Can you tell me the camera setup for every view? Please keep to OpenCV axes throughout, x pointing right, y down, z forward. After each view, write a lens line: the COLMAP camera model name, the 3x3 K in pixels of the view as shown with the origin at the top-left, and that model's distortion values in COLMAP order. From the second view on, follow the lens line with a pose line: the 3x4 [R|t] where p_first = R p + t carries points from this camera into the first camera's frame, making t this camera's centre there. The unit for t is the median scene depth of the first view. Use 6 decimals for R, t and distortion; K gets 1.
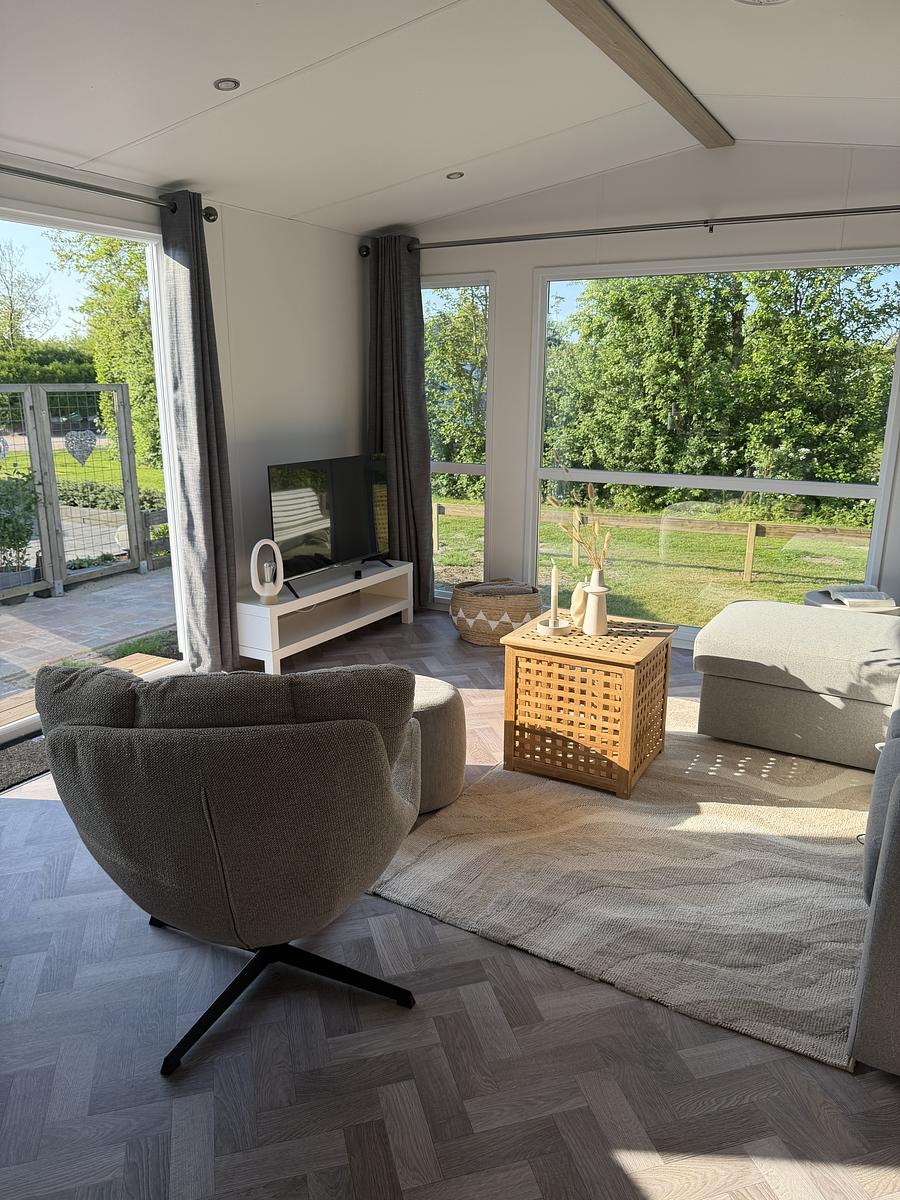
lens RADIAL K [[850.1, 0, 438.4], [0, 850.1, 598.6], [0, 0, 1]] dist [0.037524, -0.058642]
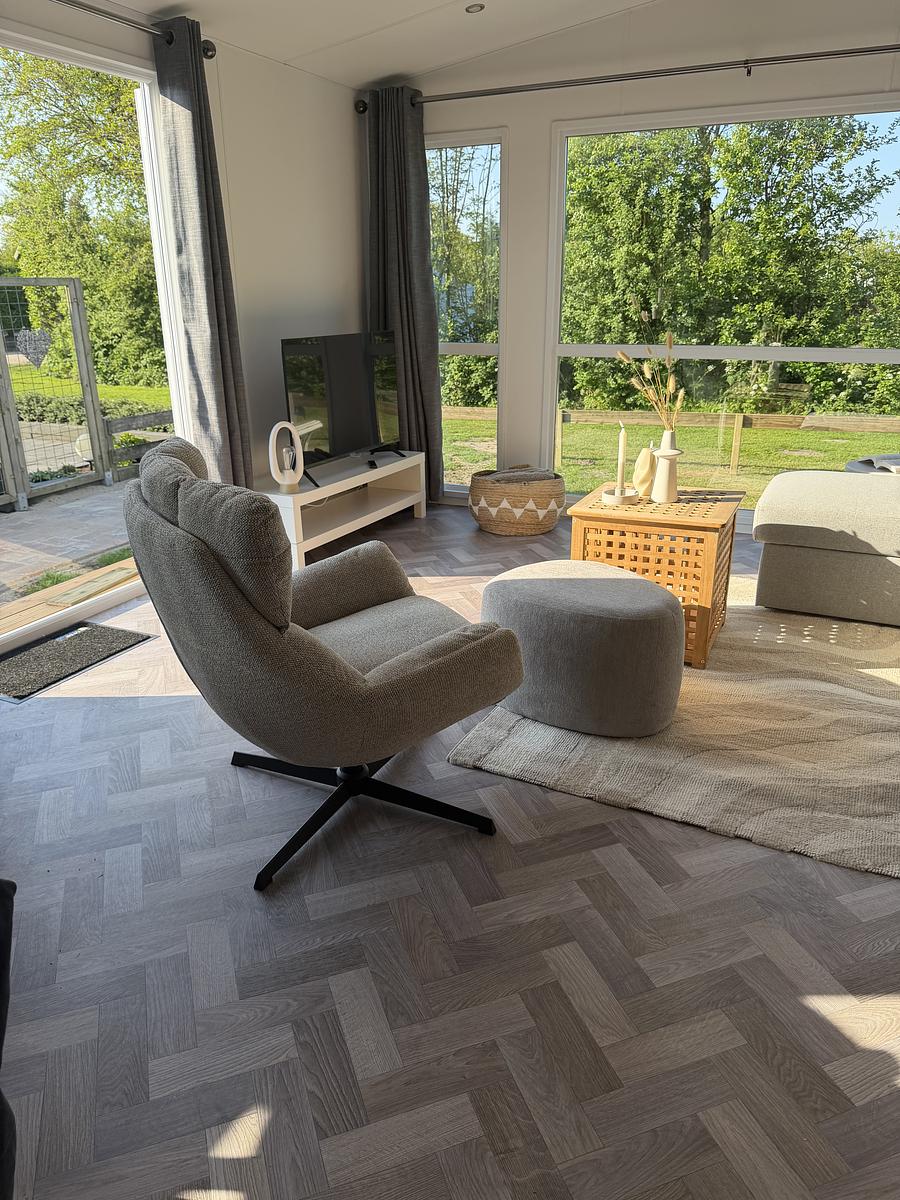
lens RADIAL K [[844.7, 0, 441.6], [0, 844.7, 604.4], [0, 0, 1]] dist [0.083632, -0.137371]
pose [[0.997256, -0.038464, 0.063256, -0.077012], [0.031868, 0.994257, 0.102164, 0.030189], [-0.066822, -0.099868, 0.992754, 0.035323]]
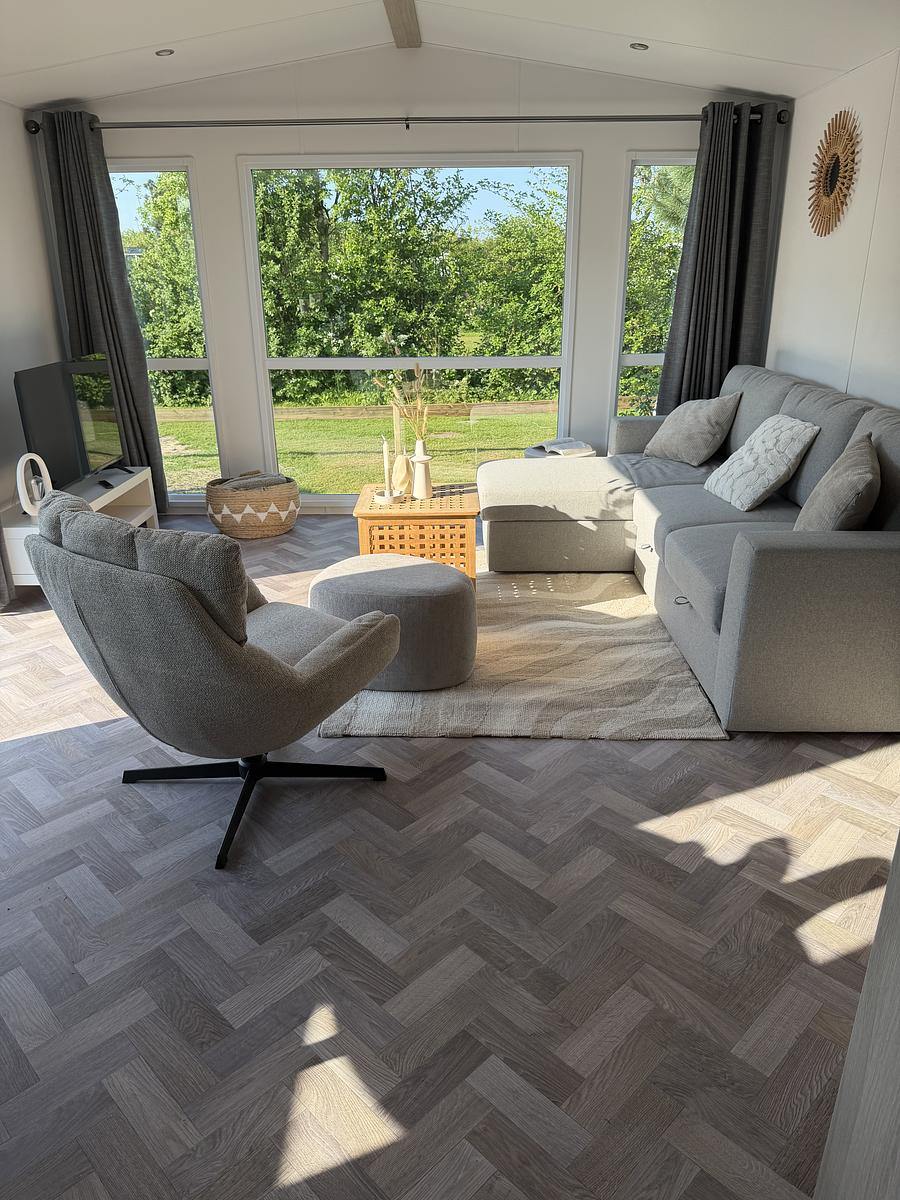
lens RADIAL K [[844.7, 0, 441.6], [0, 844.7, 604.4], [0, 0, 1]] dist [0.083632, -0.137371]
pose [[0.873712, -0.191464, 0.447179, -0.204596], [0.135855, 0.978746, 0.153622, 0.005916], [-0.467088, -0.073470, 0.881153, -0.029112]]
